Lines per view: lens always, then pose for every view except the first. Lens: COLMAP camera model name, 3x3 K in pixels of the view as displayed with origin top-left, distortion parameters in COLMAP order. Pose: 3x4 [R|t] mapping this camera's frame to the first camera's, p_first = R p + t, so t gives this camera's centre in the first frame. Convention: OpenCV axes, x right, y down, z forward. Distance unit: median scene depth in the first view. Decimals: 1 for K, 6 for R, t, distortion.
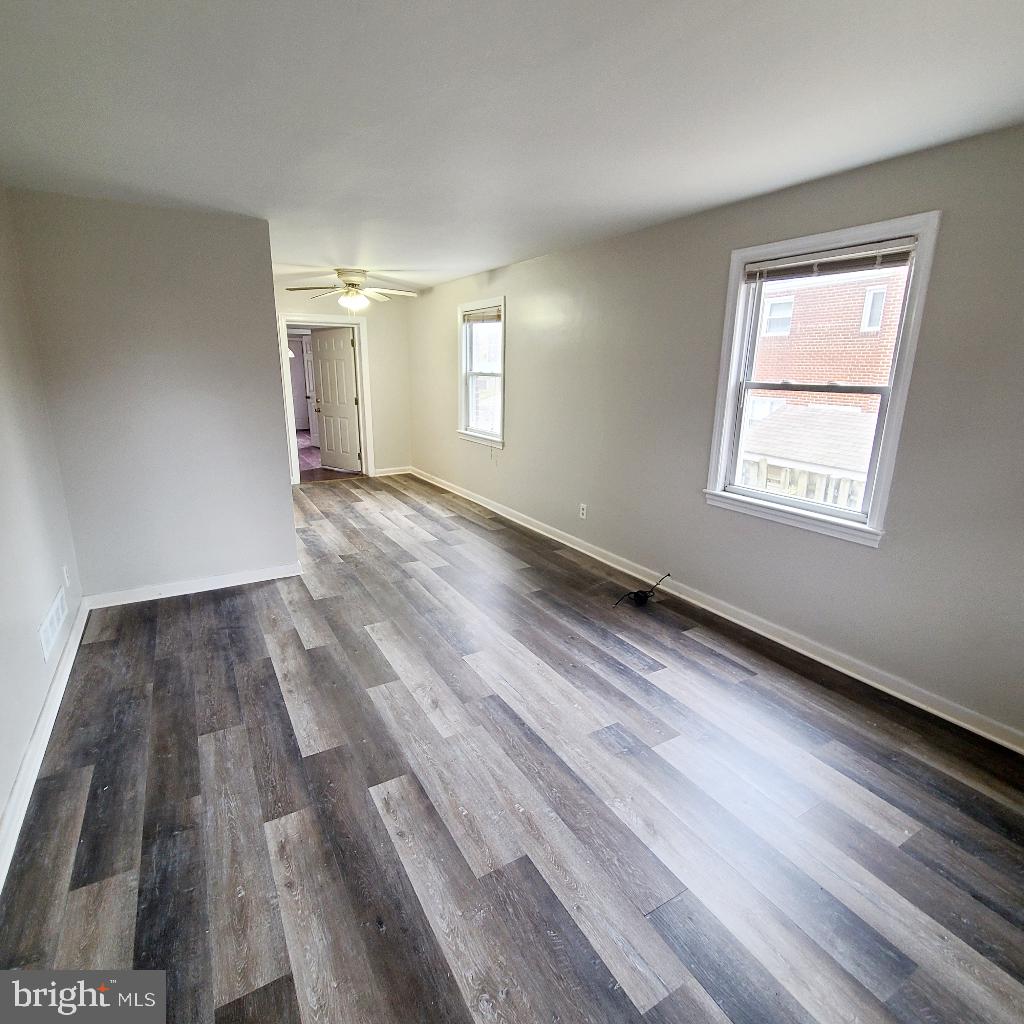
lens RADIAL K [[550.0, 0, 518.9], [0, 550.0, 535.5], [0, 0, 1]] dist [0.002806, -0.004724]
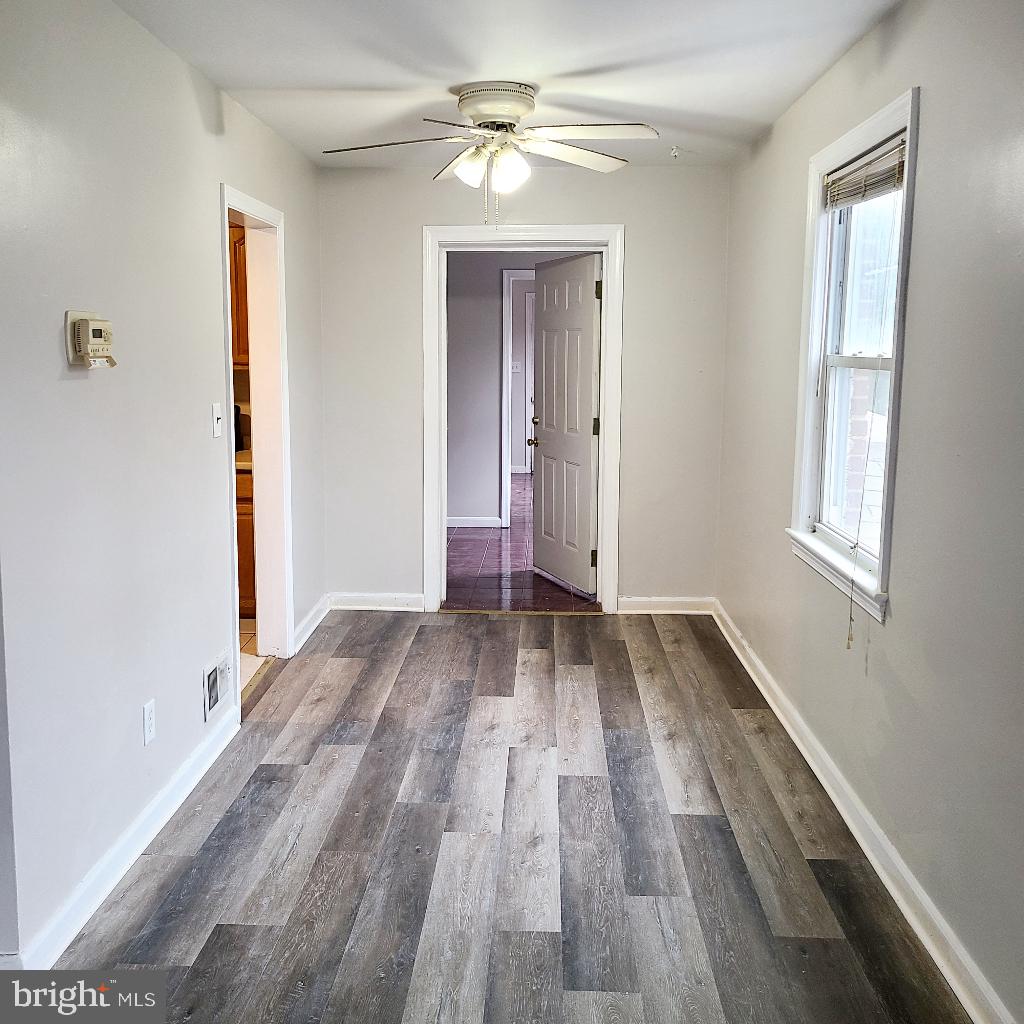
lens RADIAL K [[1013.3, 0, 500.8], [0, 1013.3, 507.2], [0, 0, 1]] dist [0.056763, 0.000000]
pose [[0.831723, 0.079274, -0.549503, 0.092928], [-0.156960, 0.982951, -0.095769, -0.143033], [0.532542, 0.165903, 0.829985, 0.483021]]
